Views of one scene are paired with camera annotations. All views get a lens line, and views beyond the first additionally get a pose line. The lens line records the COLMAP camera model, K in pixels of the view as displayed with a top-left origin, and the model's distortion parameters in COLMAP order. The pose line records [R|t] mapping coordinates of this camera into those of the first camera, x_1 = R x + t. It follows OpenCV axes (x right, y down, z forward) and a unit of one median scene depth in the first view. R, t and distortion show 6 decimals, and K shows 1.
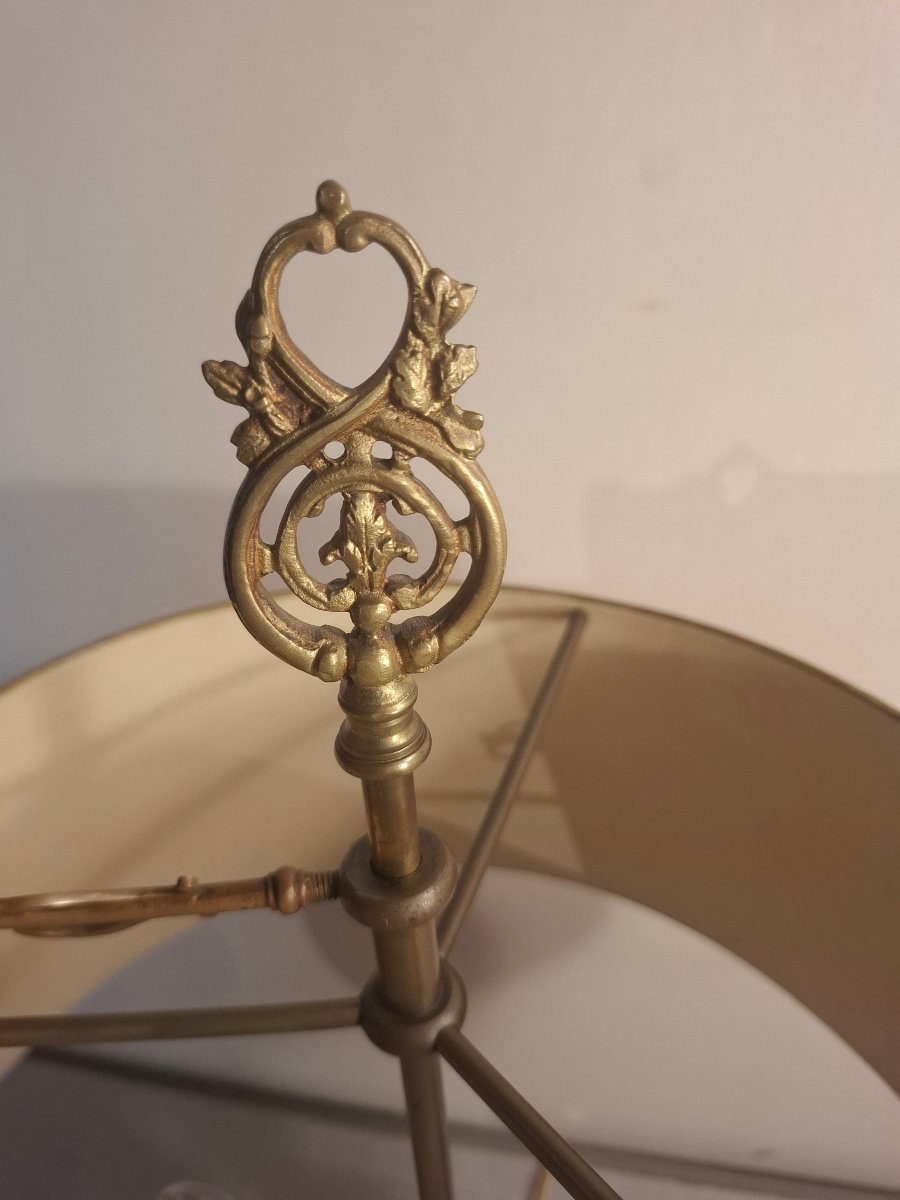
lens RADIAL K [[852.5, 0, 449.1], [0, 852.5, 607.4], [0, 0, 1]] dist [0.116434, -0.214773]
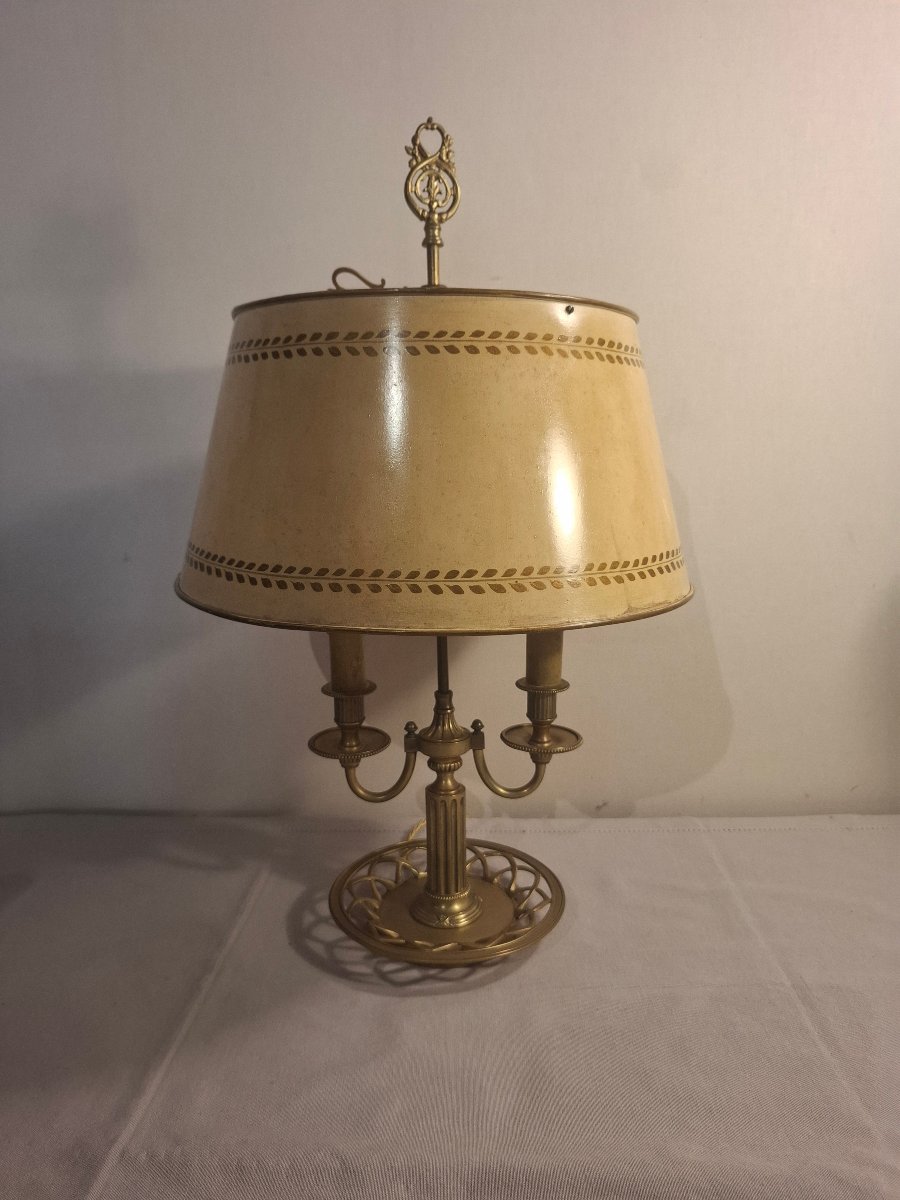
lens RADIAL K [[852.5, 0, 449.1], [0, 852.5, 607.4], [0, 0, 1]] dist [0.116434, -0.214773]
pose [[0.976618, -0.011842, 0.214657, -1.135176], [0.089165, 0.930864, -0.354318, 4.049186], [-0.195620, 0.365173, 0.910155, -2.723026]]
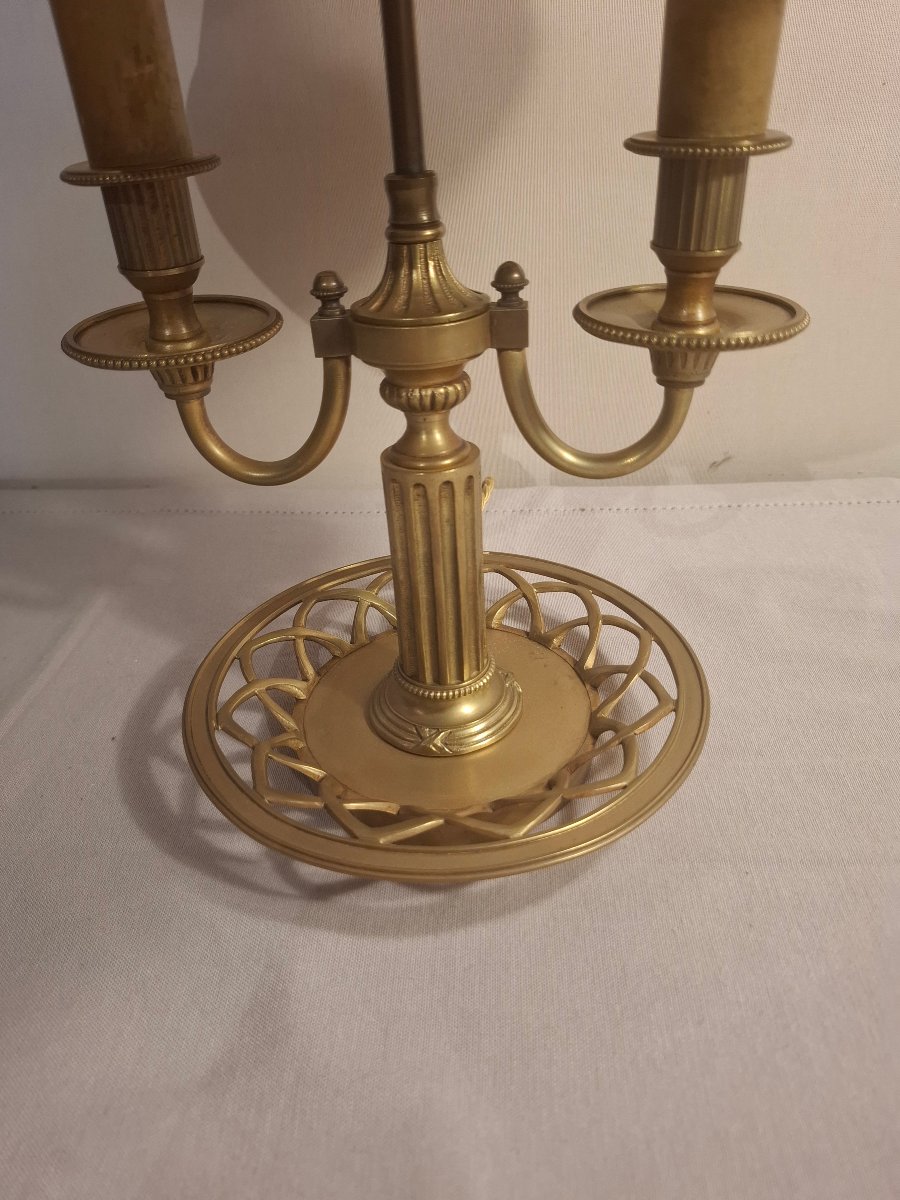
lens RADIAL K [[852.5, 0, 449.1], [0, 852.5, 607.4], [0, 0, 1]] dist [0.116434, -0.214773]
pose [[0.993260, -0.069614, 0.092677, -0.100347], [0.069207, 0.997573, 0.007608, 3.526040], [-0.092982, -0.001143, 0.995667, 0.757475]]
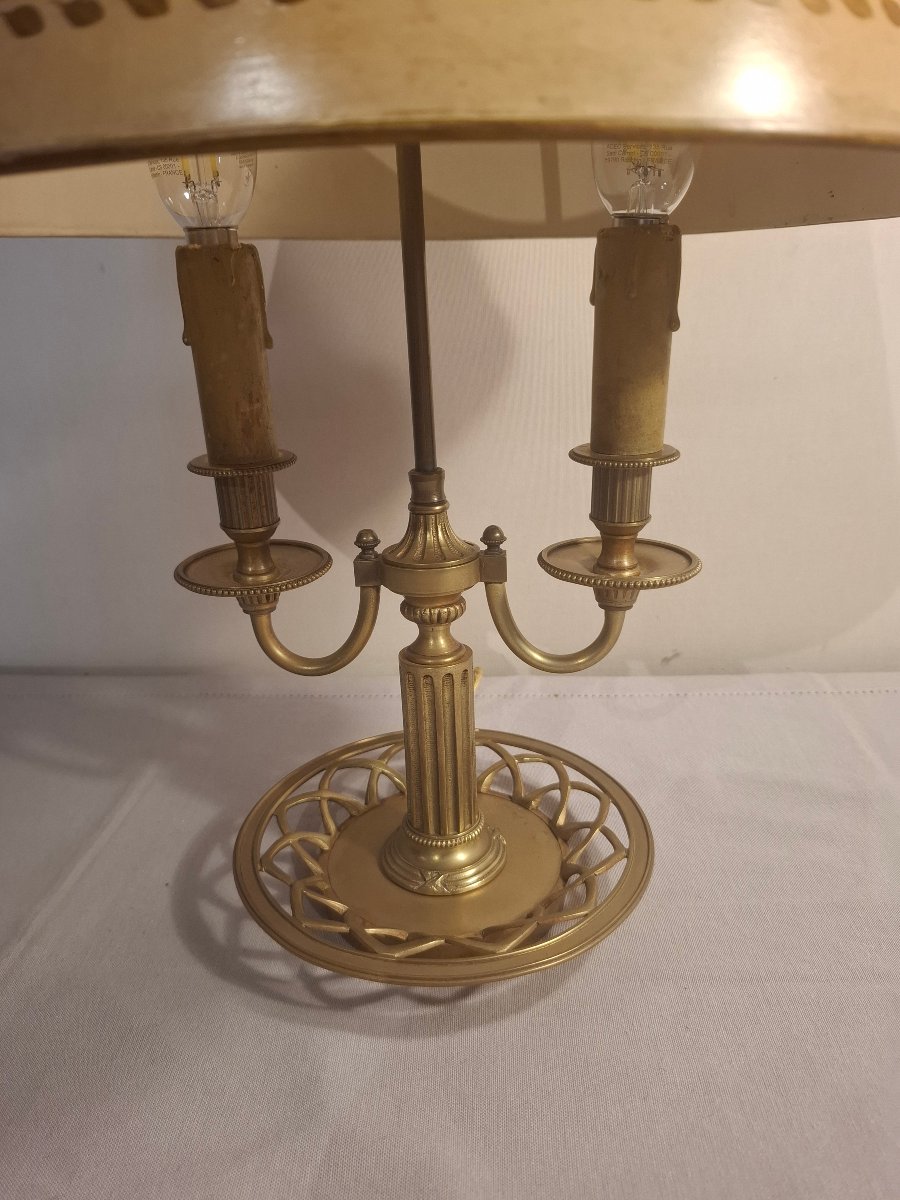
lens RADIAL K [[852.5, 0, 449.1], [0, 852.5, 607.4], [0, 0, 1]] dist [0.116434, -0.214773]
pose [[0.992113, -0.039239, 0.119047, -0.227130], [0.063118, 0.976933, -0.204006, 3.602154], [-0.108296, 0.209911, 0.971704, -0.024563]]
